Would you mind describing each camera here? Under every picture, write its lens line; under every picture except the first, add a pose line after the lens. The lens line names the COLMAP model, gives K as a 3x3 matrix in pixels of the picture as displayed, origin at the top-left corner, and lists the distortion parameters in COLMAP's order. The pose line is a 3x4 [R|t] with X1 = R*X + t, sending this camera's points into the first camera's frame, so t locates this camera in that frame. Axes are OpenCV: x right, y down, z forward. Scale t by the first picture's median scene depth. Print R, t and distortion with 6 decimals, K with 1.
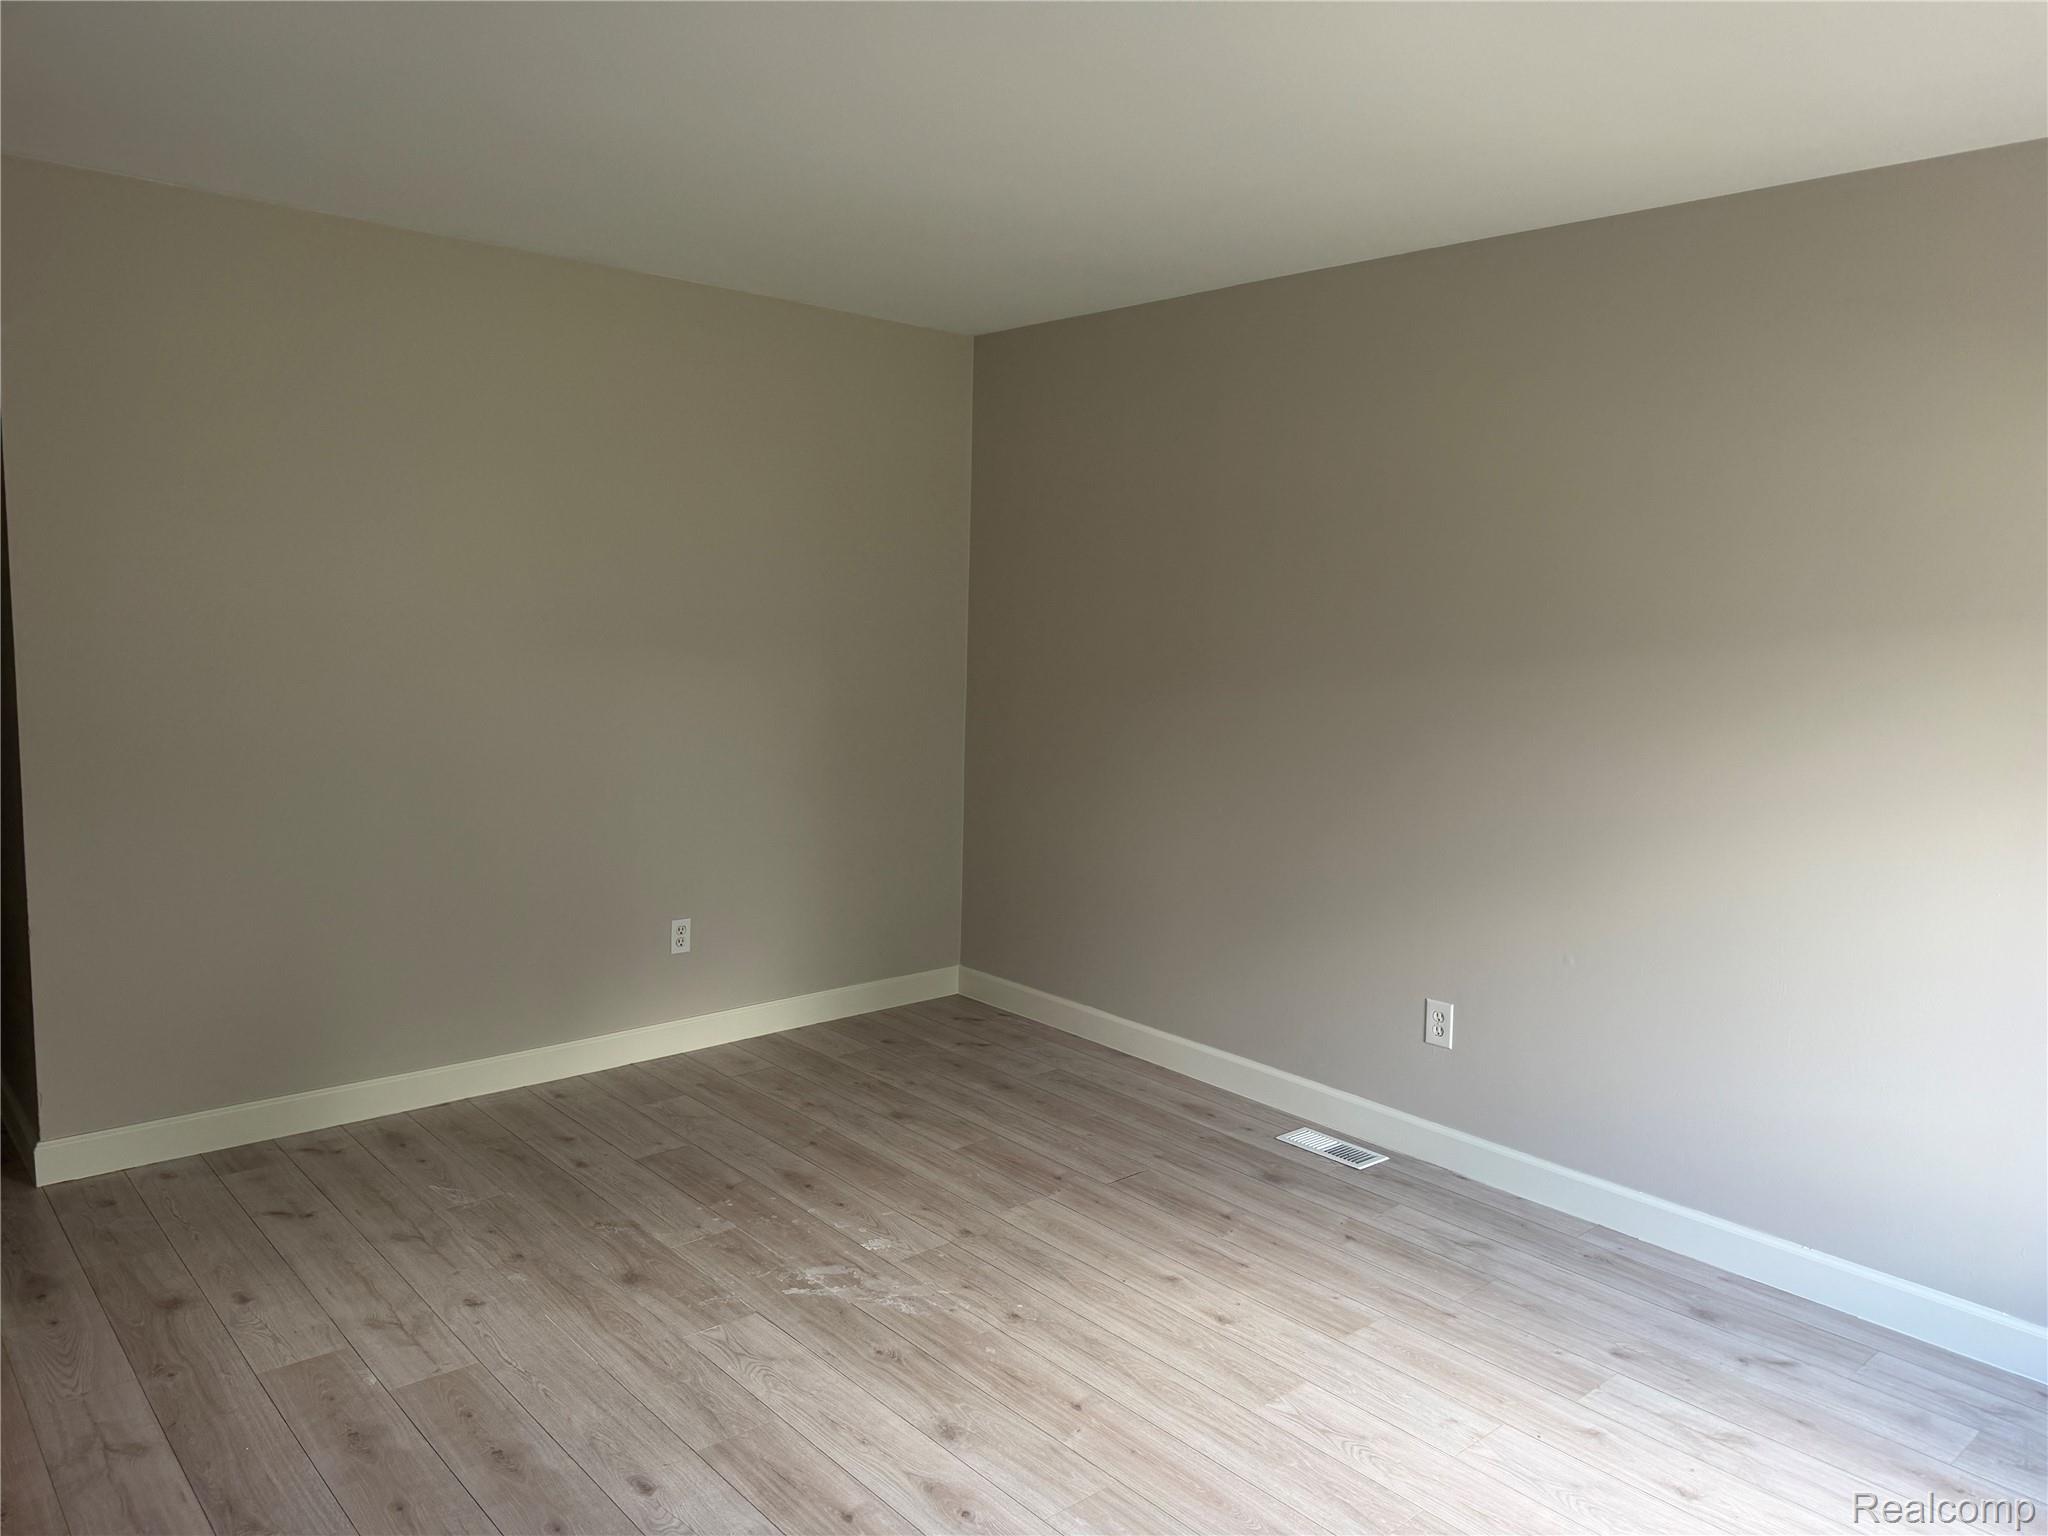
lens RADIAL K [[1451.3, 0, 1032.6], [0, 1451.3, 772.0], [0, 0, 1]] dist [0.118276, -0.161504]
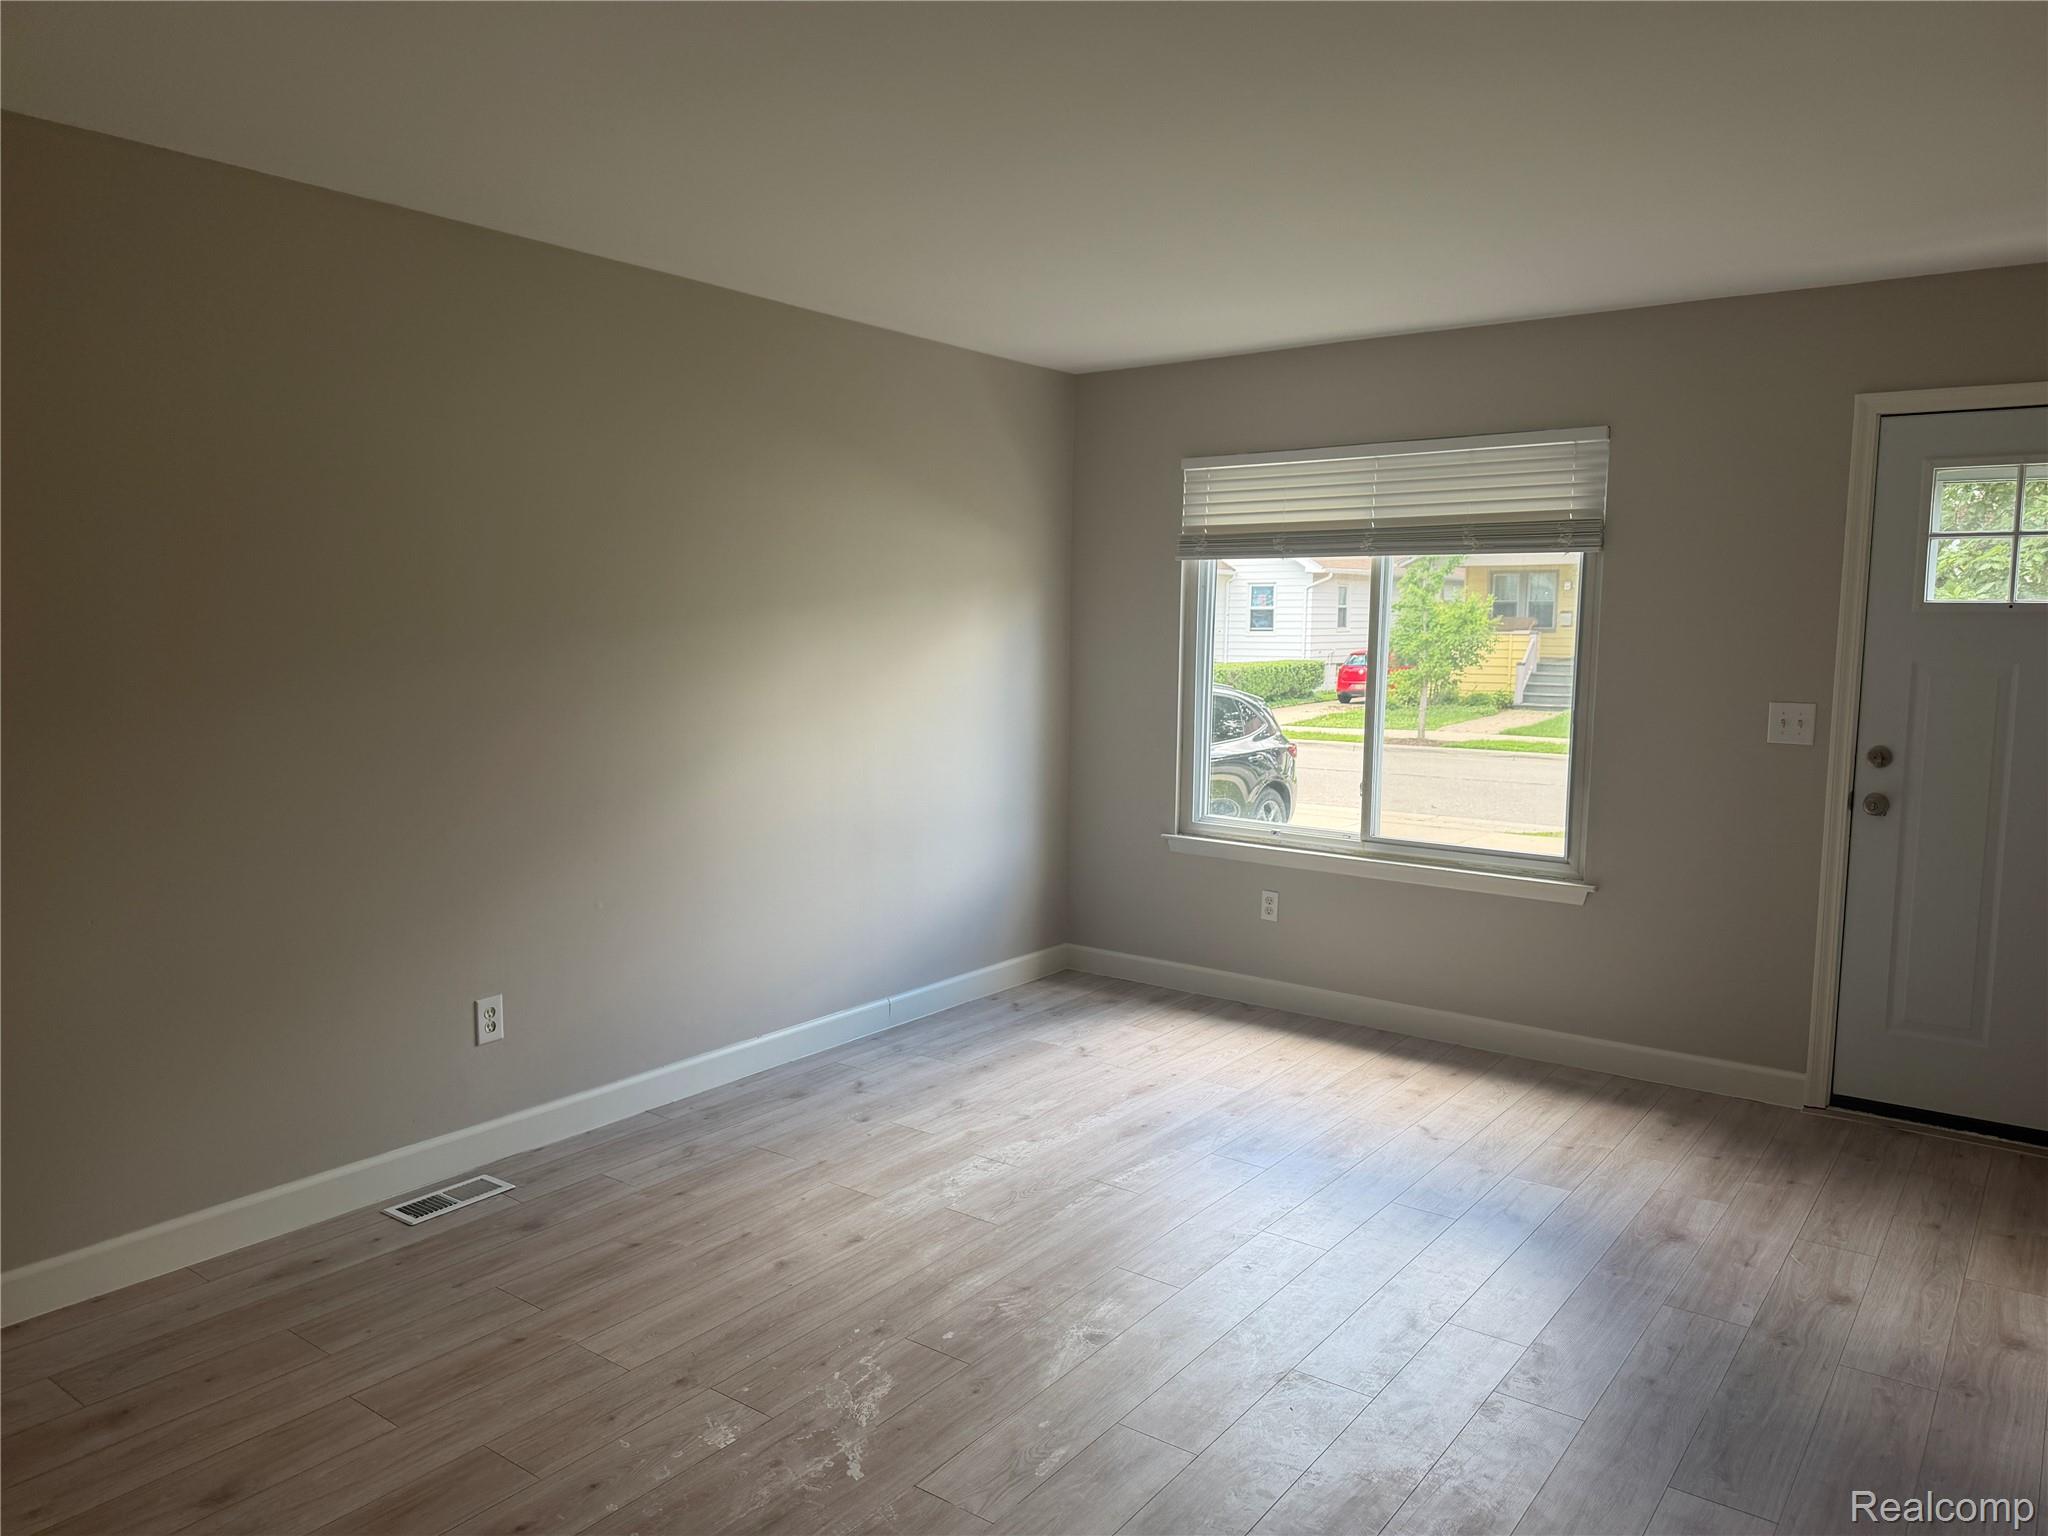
lens RADIAL K [[1451.3, 0, 1032.6], [0, 1451.3, 772.0], [0, 0, 1]] dist [0.118276, -0.161504]
pose [[-0.211380, -0.136872, 0.967773, -0.832057], [0.104580, 0.981295, 0.161627, -0.128040], [-0.971793, 0.135374, -0.193112, 0.927651]]
